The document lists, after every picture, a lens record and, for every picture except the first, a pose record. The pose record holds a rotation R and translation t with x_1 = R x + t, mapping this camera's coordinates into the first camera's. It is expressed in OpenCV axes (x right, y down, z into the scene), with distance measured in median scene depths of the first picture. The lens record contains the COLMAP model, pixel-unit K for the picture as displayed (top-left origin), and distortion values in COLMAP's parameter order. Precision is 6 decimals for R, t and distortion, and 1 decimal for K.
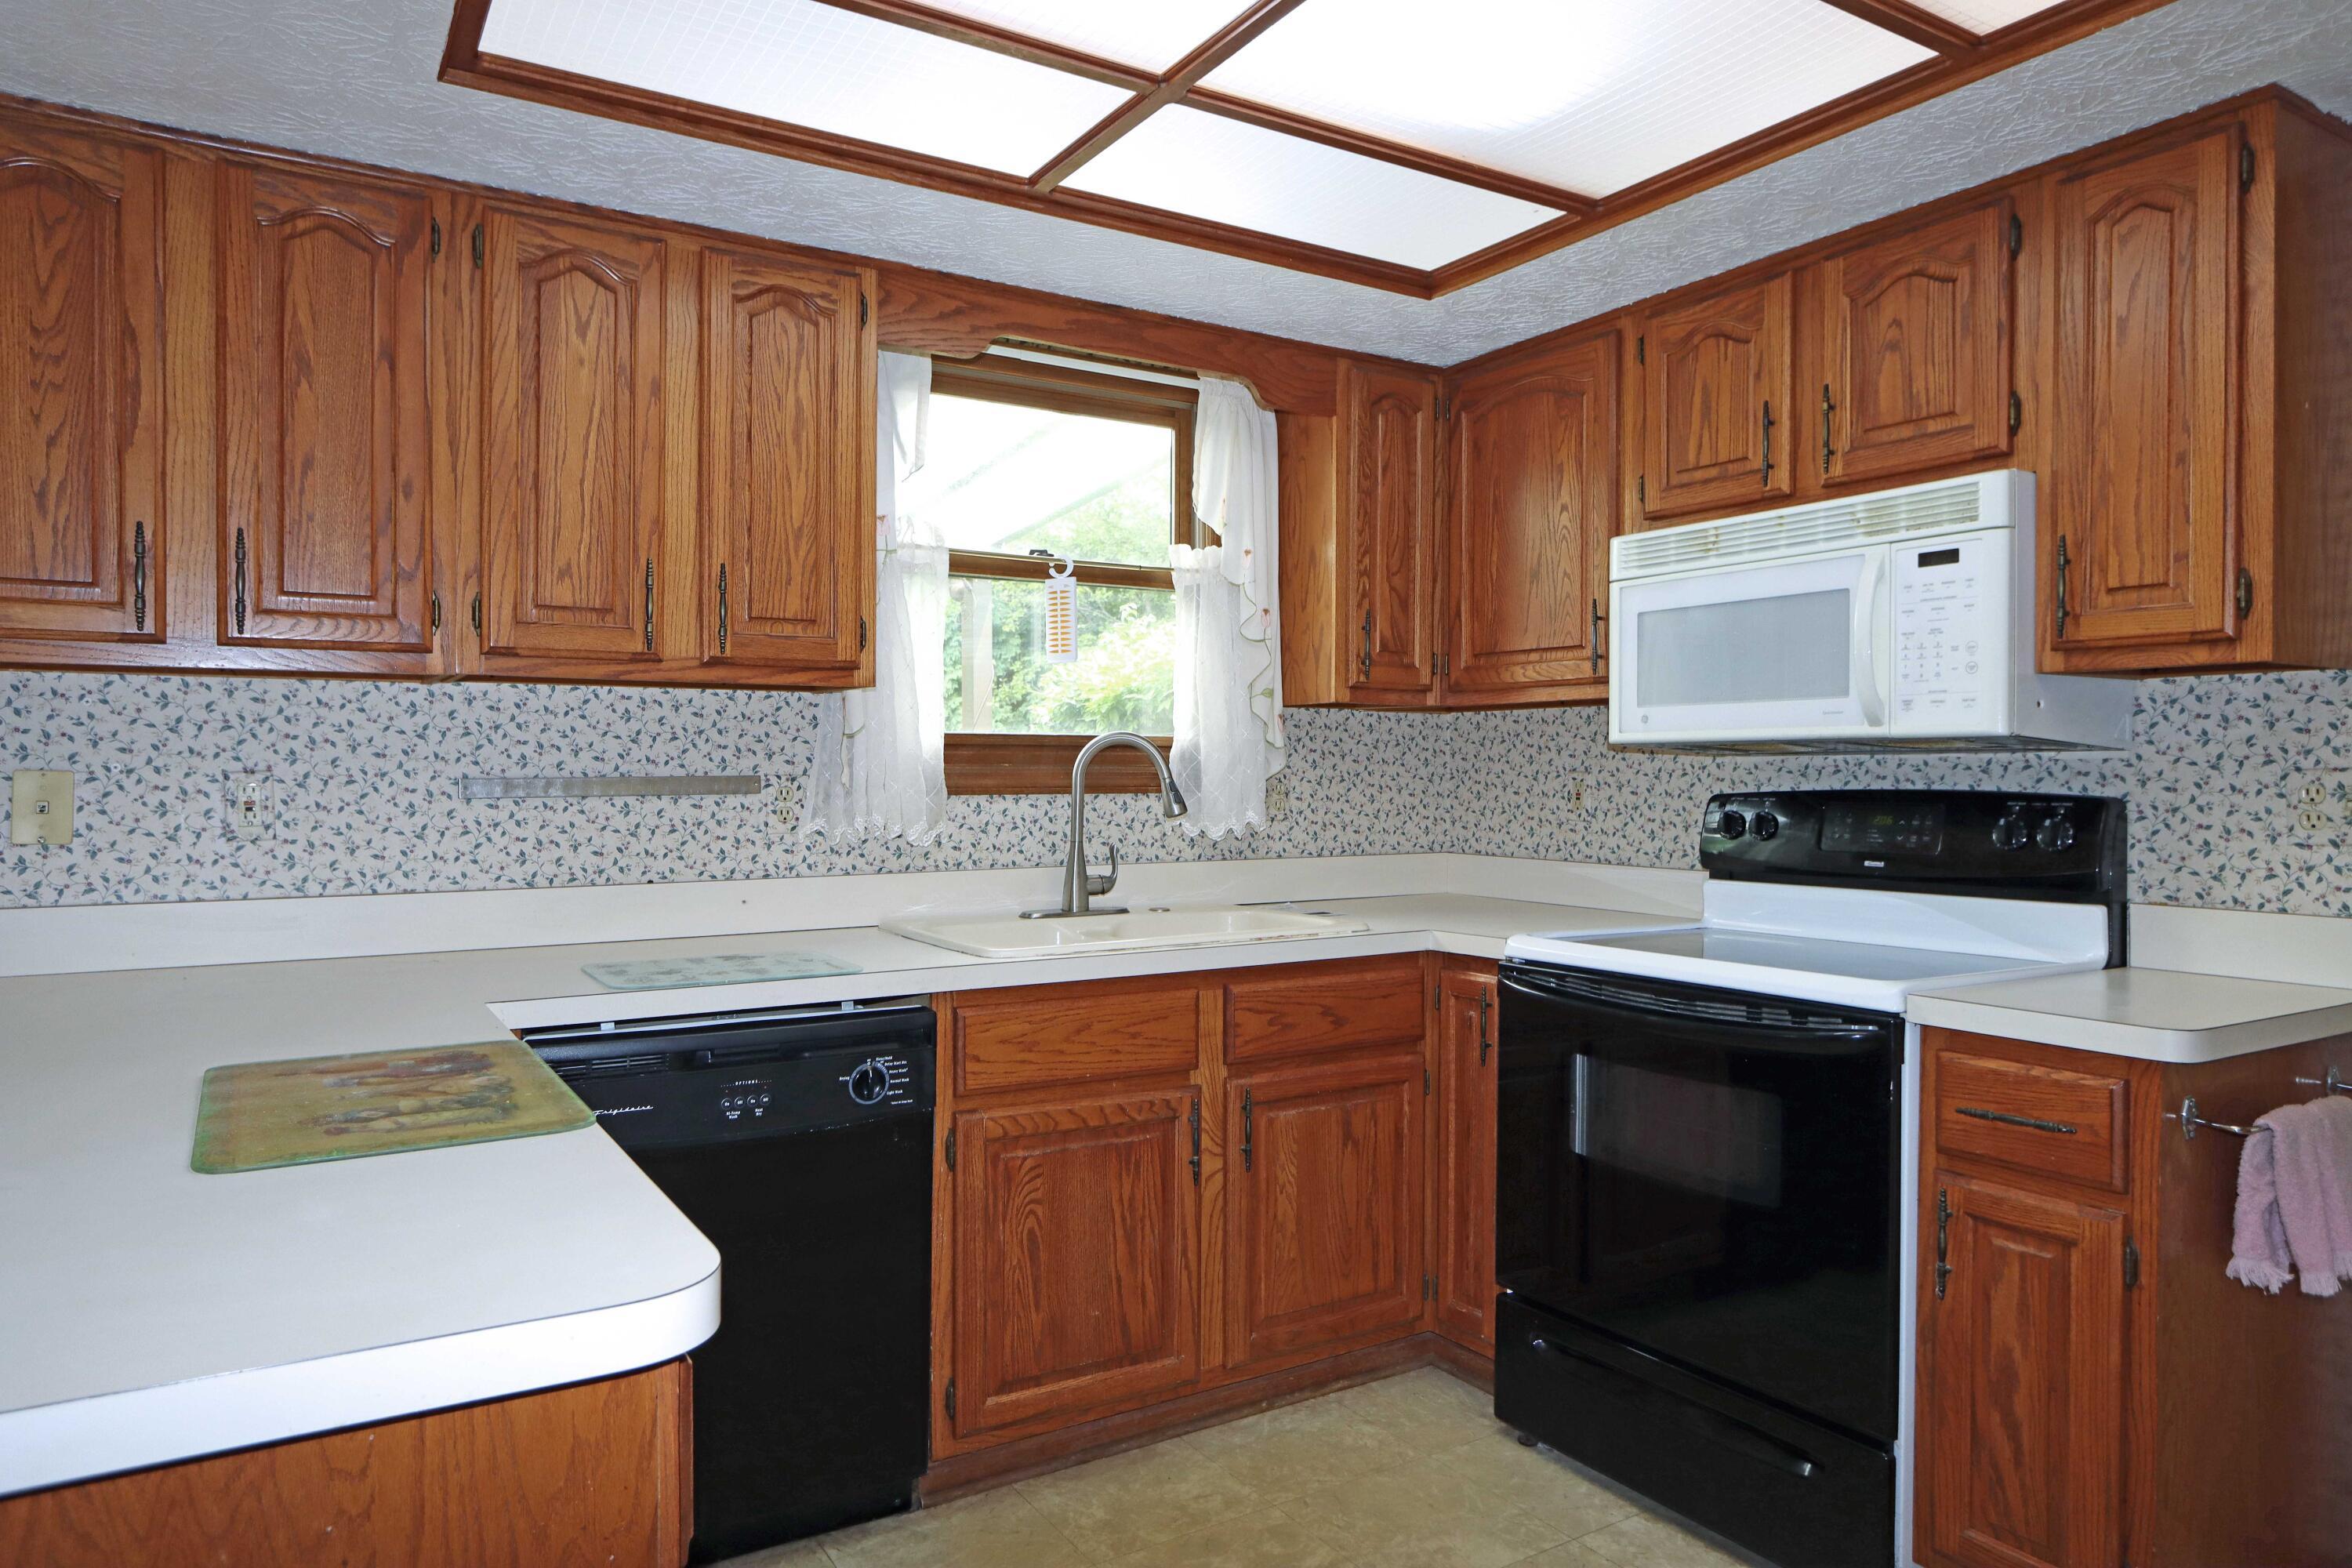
lens RADIAL K [[1496.0, 0, 1175.5], [0, 1496.0, 783.3], [0, 0, 1]] dist [0.003380, 0.001254]
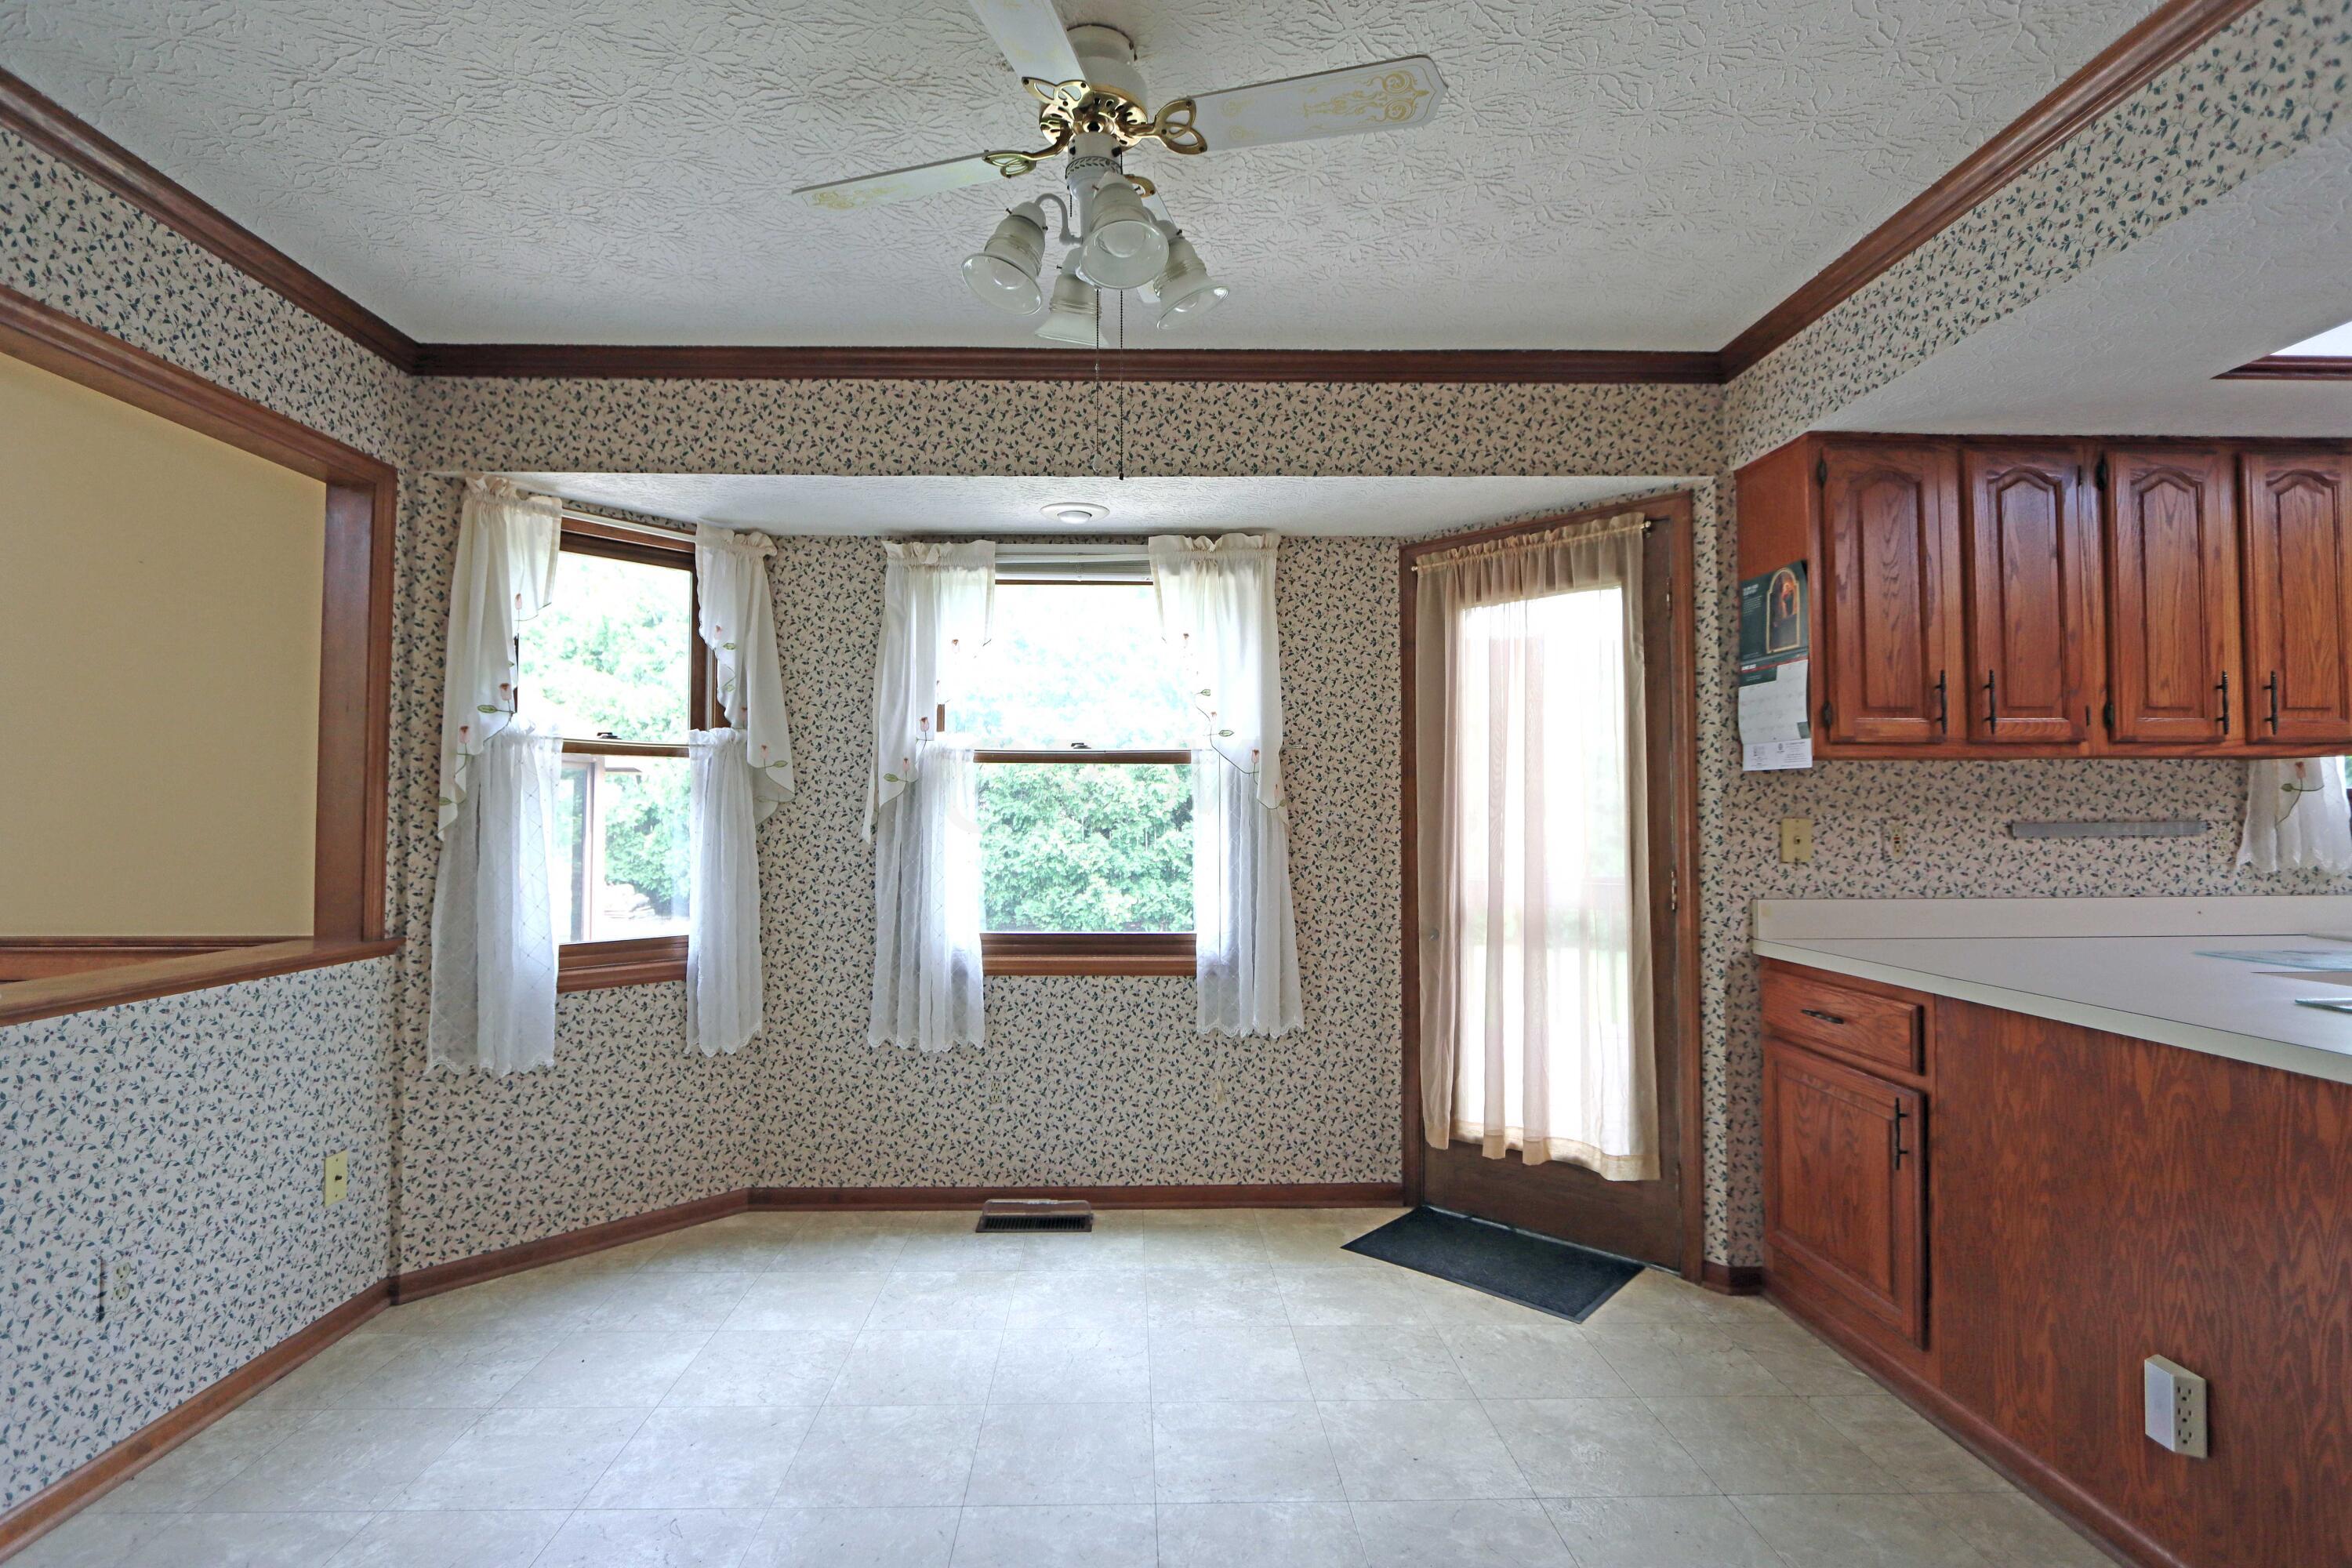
lens RADIAL K [[1113.8, 0, 1174.0], [0, 1113.8, 777.6], [0, 0, 1]] dist [-0.001556, -0.000400]
pose [[0.870035, -0.016444, -0.492716, -0.644077], [-0.001867, 0.999327, -0.036648, -0.006399], [0.492987, 0.032805, 0.869418, -0.388617]]
